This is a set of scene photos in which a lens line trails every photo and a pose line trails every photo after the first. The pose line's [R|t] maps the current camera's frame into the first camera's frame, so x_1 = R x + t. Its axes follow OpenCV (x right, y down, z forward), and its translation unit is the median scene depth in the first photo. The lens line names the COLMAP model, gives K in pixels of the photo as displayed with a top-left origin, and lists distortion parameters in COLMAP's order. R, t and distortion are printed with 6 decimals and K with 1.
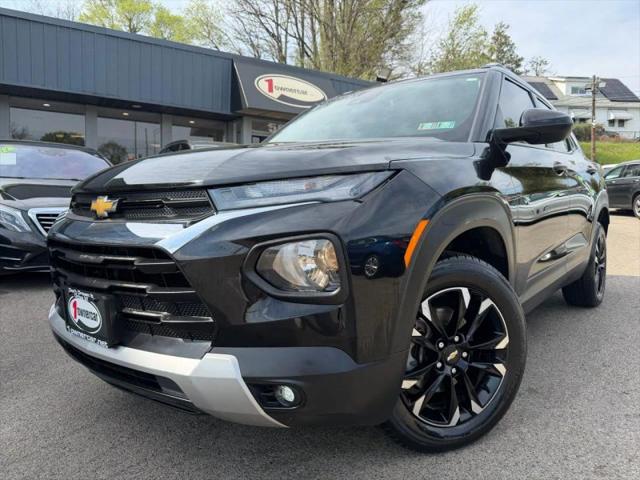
lens RADIAL K [[446.1, 0, 319.0], [0, 446.1, 243.4], [0, 0, 1]] dist [0.002525, -0.050360]
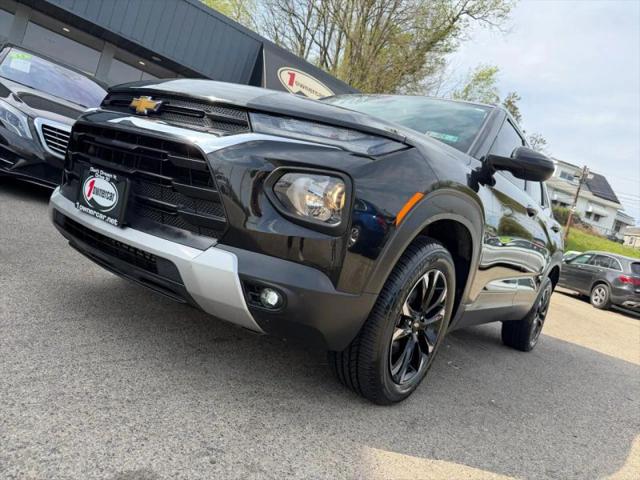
lens RADIAL K [[444.4, 0, 320.2], [0, 444.4, 246.9], [0, 0, 1]] dist [0.061411, -0.162641]
pose [[0.959282, 0.273269, 0.071433, -0.054383], [-0.271918, 0.961907, -0.028191, 0.166344], [-0.076416, 0.007619, 0.997047, -0.123150]]
